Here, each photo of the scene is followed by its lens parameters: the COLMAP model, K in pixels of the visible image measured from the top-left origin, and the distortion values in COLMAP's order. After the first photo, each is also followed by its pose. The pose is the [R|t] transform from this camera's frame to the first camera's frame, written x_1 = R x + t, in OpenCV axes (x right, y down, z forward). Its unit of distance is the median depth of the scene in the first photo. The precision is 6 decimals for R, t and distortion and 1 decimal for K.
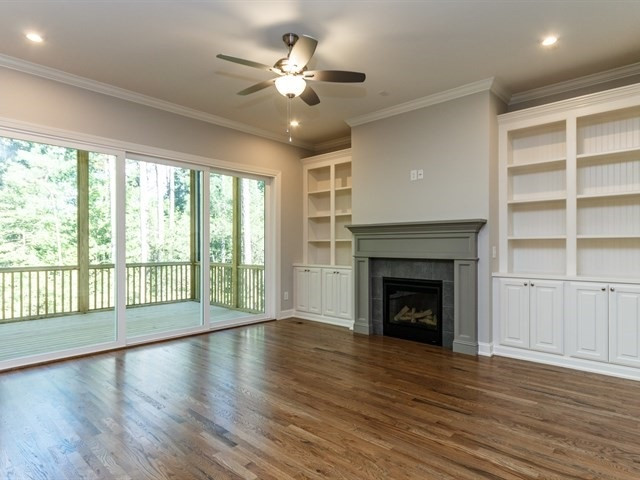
lens RADIAL K [[378.1, 0, 320.5], [0, 378.1, 240.2], [0, 0, 1]] dist [0.008383, 0.000392]
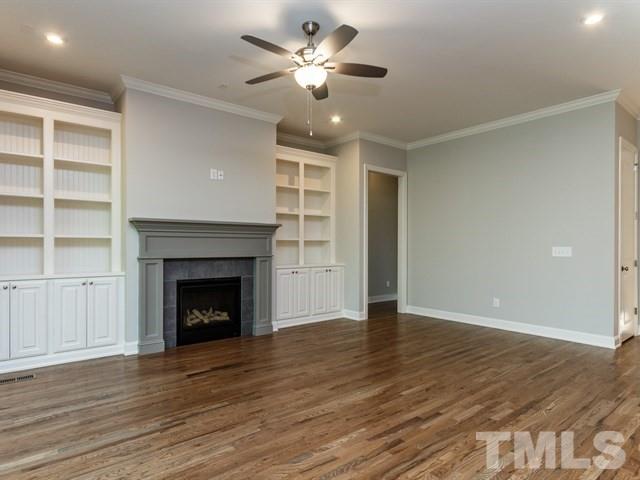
lens RADIAL K [[351.1, 0, 319.7], [0, 351.1, 245.2], [0, 0, 1]] dist [0.001917, 0.000746]
pose [[0.189031, 0.001849, 0.981969, -0.572776], [-0.017726, 0.999842, 0.001530, 0.008697], [-0.981811, -0.017696, 0.189034, 0.521221]]
